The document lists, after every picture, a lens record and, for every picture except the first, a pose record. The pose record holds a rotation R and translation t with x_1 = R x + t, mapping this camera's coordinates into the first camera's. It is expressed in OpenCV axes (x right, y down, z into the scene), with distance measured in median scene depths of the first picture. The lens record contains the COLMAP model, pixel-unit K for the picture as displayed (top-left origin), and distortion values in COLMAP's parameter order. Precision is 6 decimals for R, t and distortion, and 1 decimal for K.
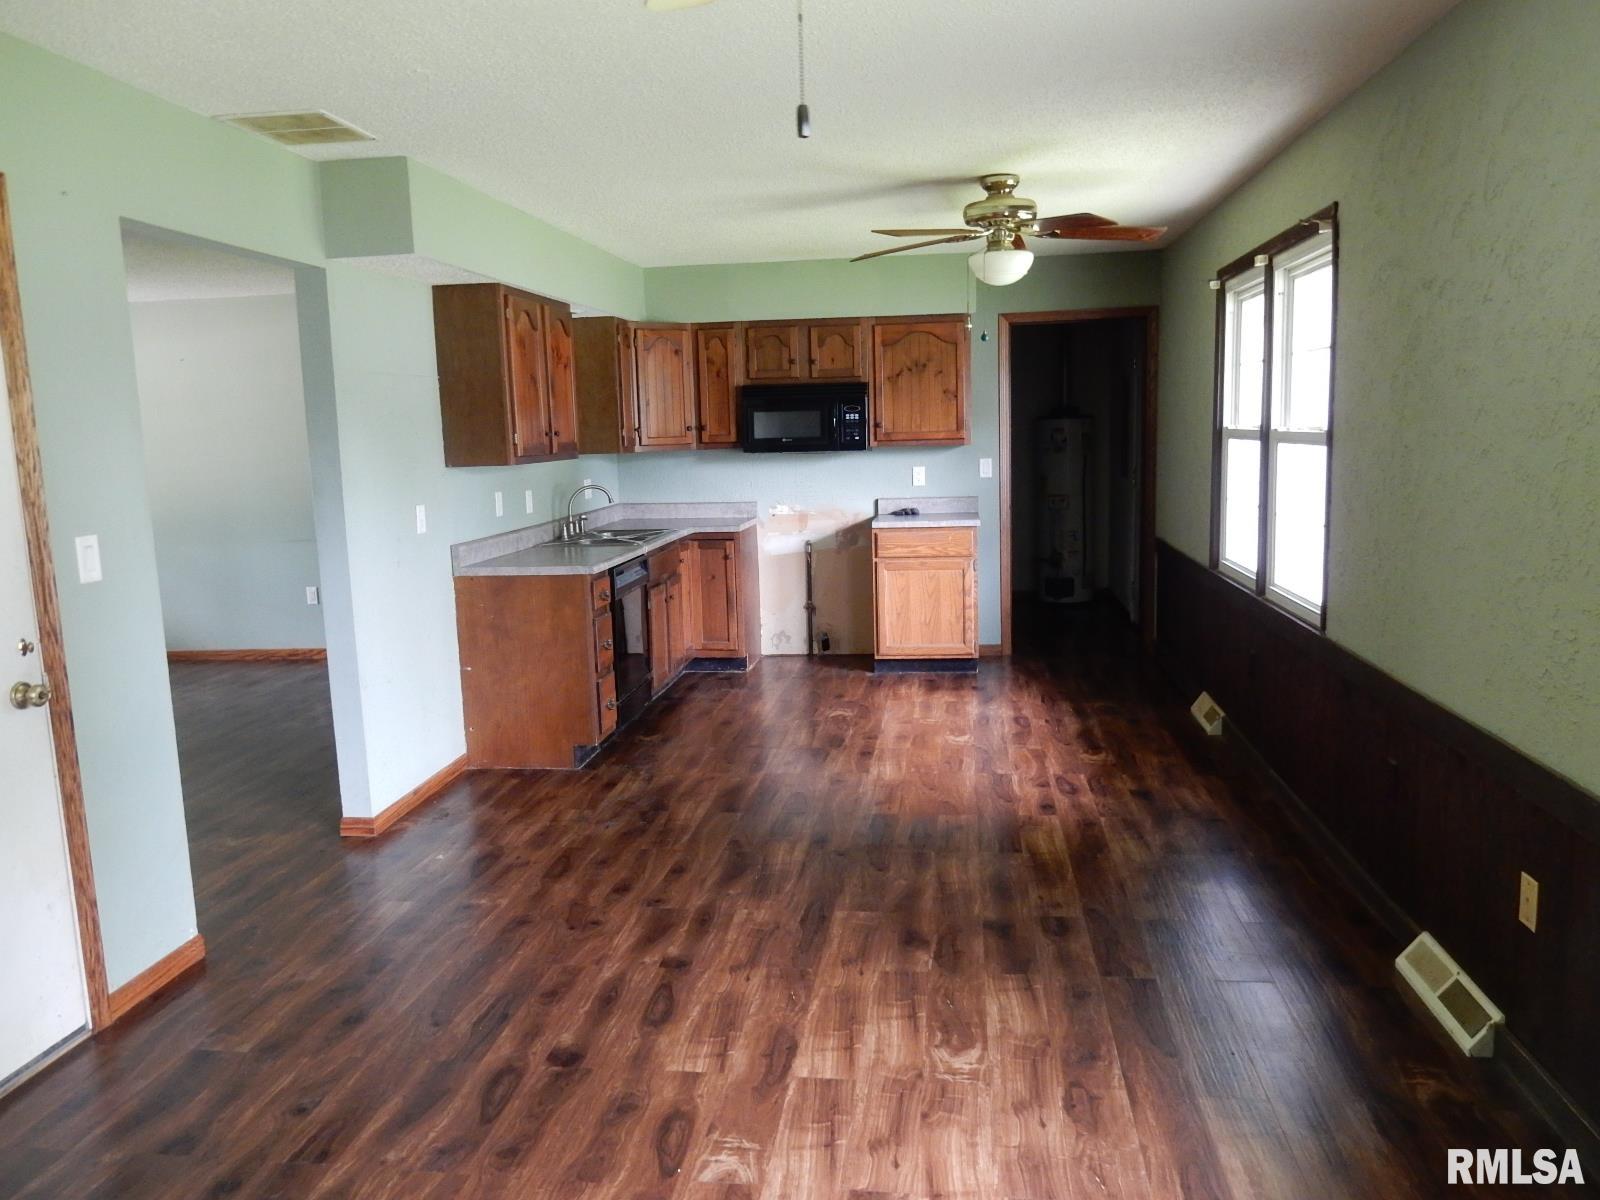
lens RADIAL K [[1183.1, 0, 795.5], [0, 1183.1, 604.4], [0, 0, 1]] dist [-0.003255, -0.001963]
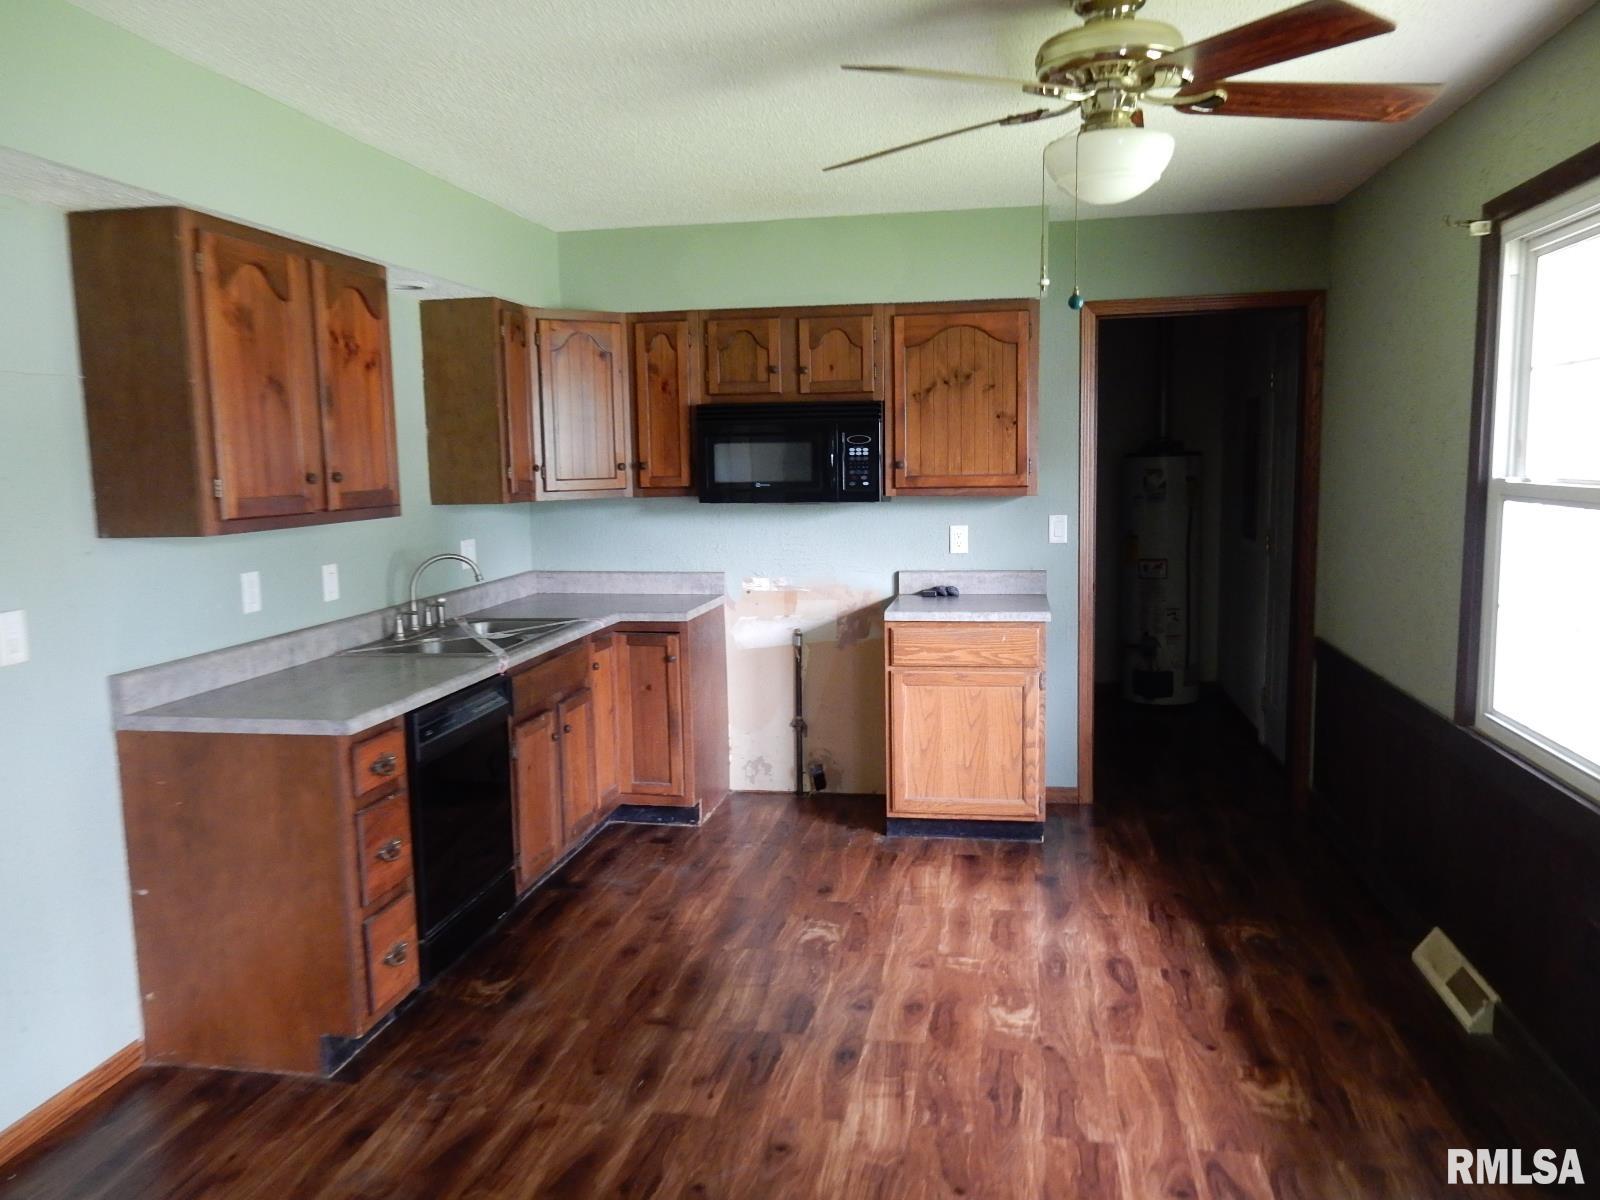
lens RADIAL K [[1183.1, 0, 797.9], [0, 1183.1, 605.3], [0, 0, 1]] dist [-0.003255, -0.001963]
pose [[0.998931, 0.015634, -0.043512, 0.059707], [-0.016674, 0.999581, -0.023641, -0.075543], [0.043124, 0.024341, 0.998773, 0.451266]]
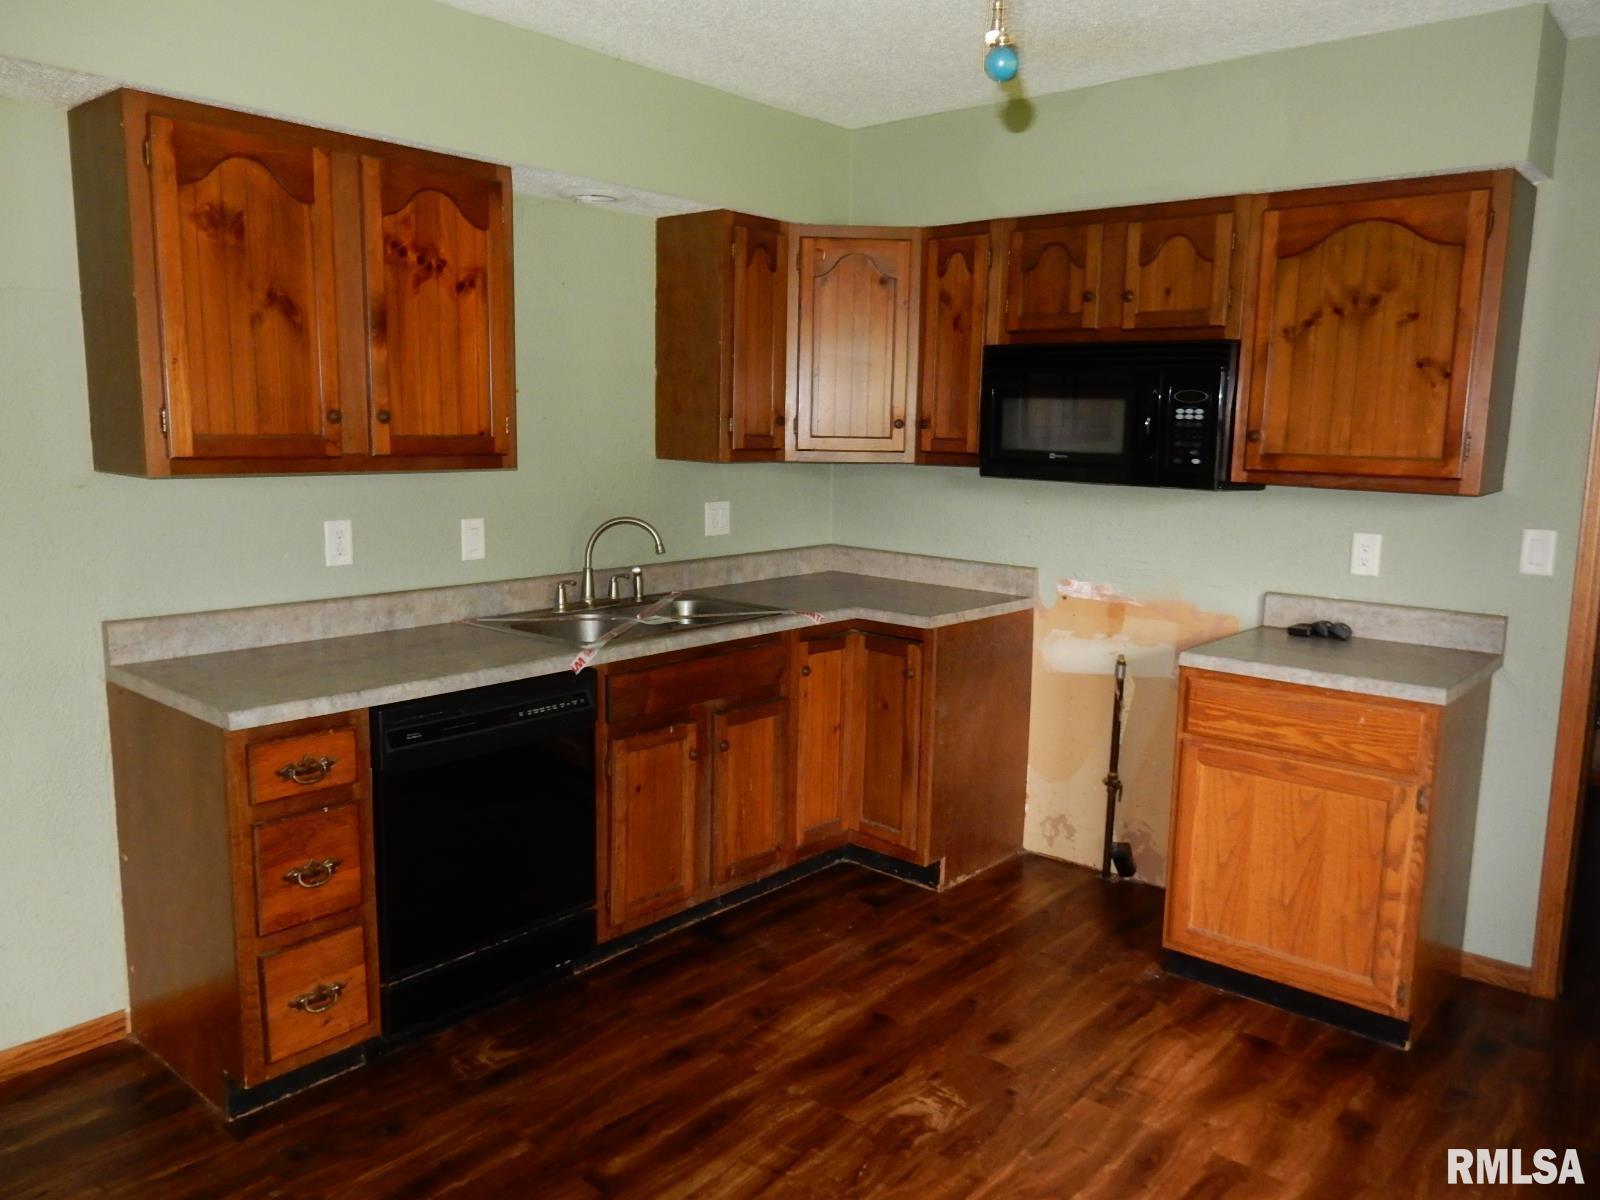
lens RADIAL K [[1183.1, 0, 794.1], [0, 1183.1, 603.8], [0, 0, 1]] dist [-0.003255, -0.001963]
pose [[0.835181, 0.128594, -0.534731, 0.237022], [-0.124791, 0.991230, 0.043467, -0.117683], [0.535631, 0.030427, 0.843904, 0.723620]]
